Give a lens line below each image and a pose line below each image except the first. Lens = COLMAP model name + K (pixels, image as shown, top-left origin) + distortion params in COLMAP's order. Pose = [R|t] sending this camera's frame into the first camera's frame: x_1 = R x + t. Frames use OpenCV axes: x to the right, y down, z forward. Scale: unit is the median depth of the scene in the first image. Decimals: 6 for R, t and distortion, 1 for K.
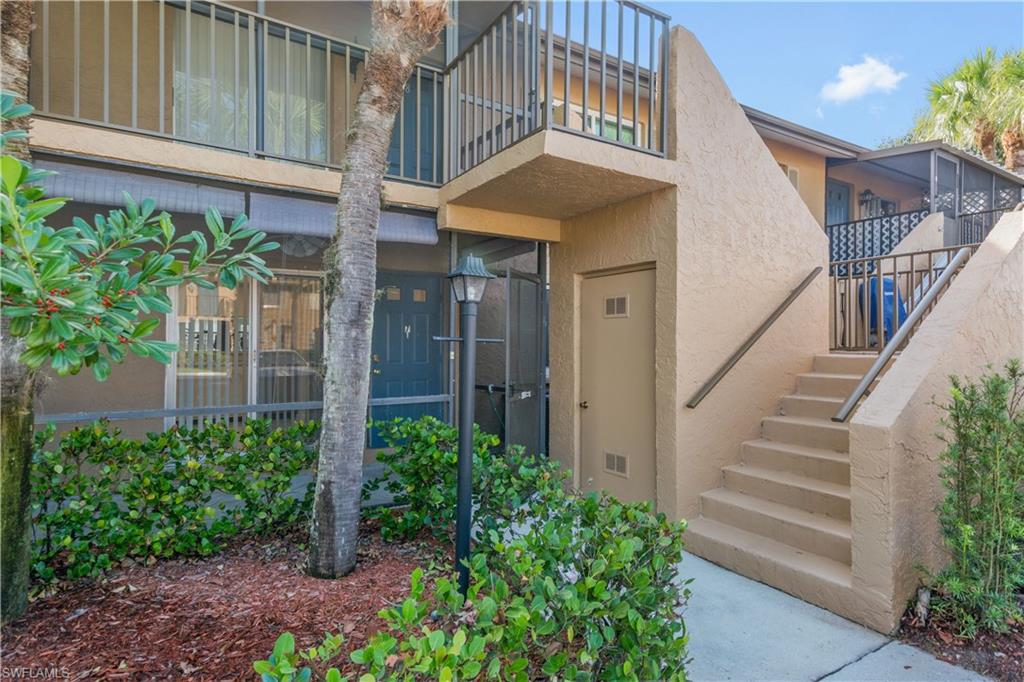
lens RADIAL K [[552.3, 0, 509.8], [0, 552.3, 346.3], [0, 0, 1]] dist [0.012874, 0.000026]
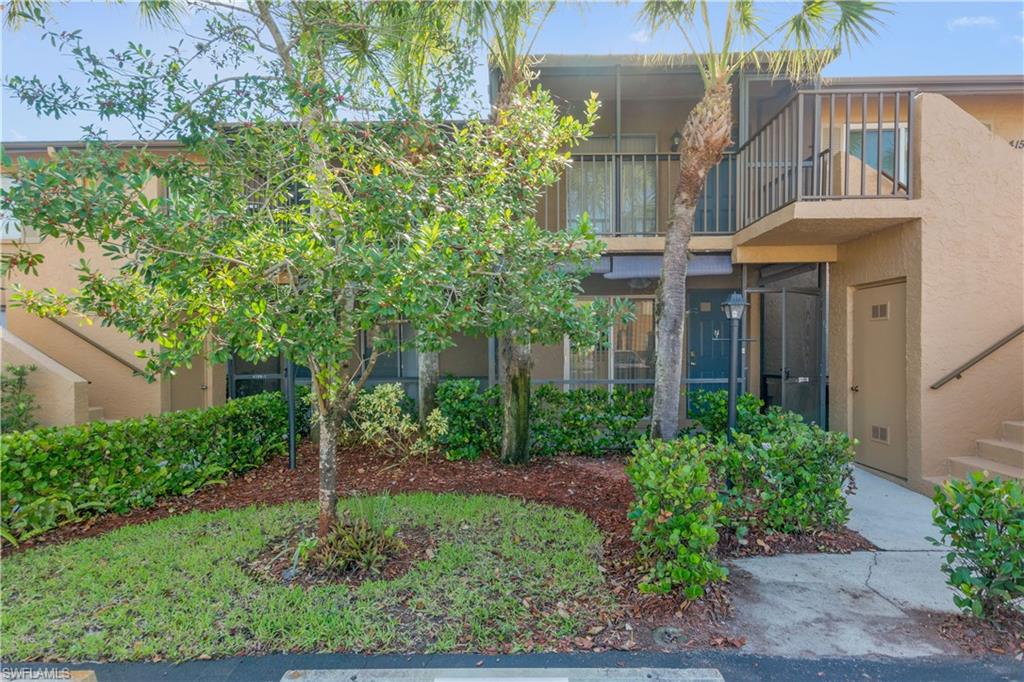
lens RADIAL K [[552.3, 0, 511.3], [0, 552.3, 351.2], [0, 0, 1]] dist [0.012874, 0.000026]
pose [[0.836172, -0.007388, -0.548417, 0.203652], [0.010614, 0.999940, 0.002711, 0.008028], [0.548364, -0.008088, 0.836201, -0.600159]]
